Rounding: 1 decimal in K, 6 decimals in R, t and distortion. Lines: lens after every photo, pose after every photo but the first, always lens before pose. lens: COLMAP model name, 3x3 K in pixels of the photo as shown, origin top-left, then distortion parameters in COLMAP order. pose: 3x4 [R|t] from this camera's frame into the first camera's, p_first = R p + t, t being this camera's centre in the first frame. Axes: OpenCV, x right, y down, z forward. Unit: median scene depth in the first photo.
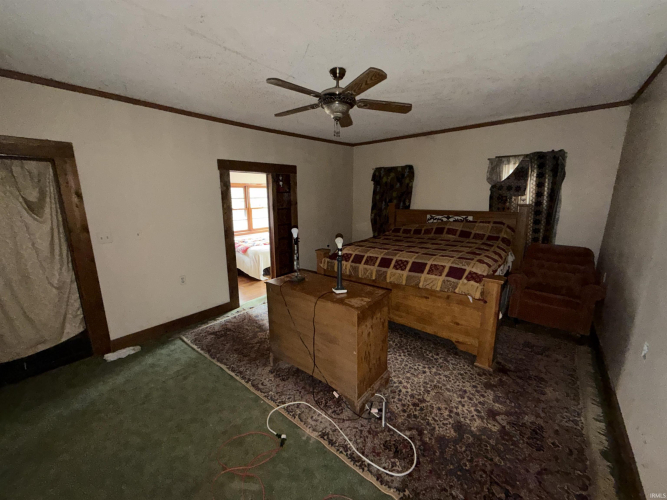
lens RADIAL K [[264.2, 0, 330.9], [0, 264.2, 250.6], [0, 0, 1]] dist [-0.002537, 0.000006]
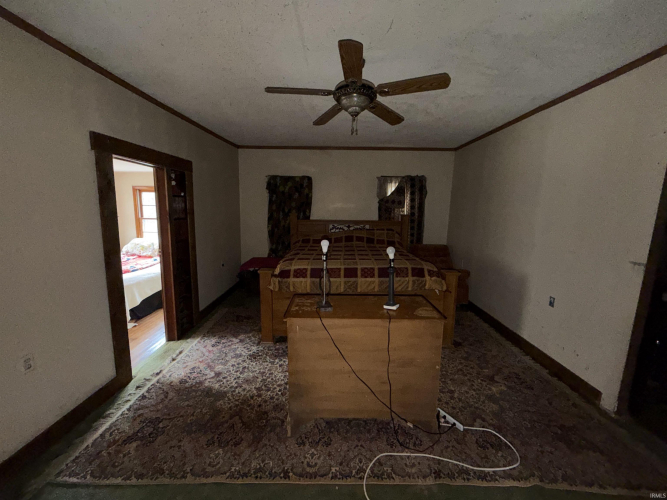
lens RADIAL K [[264.2, 0, 330.9], [0, 264.2, 250.6], [0, 0, 1]] dist [-0.002537, 0.000006]
pose [[0.775510, -0.076935, 0.626630, -0.366691], [0.106951, 0.994211, -0.010296, -0.026578], [-0.622210, 0.075003, 0.779249, 0.230404]]
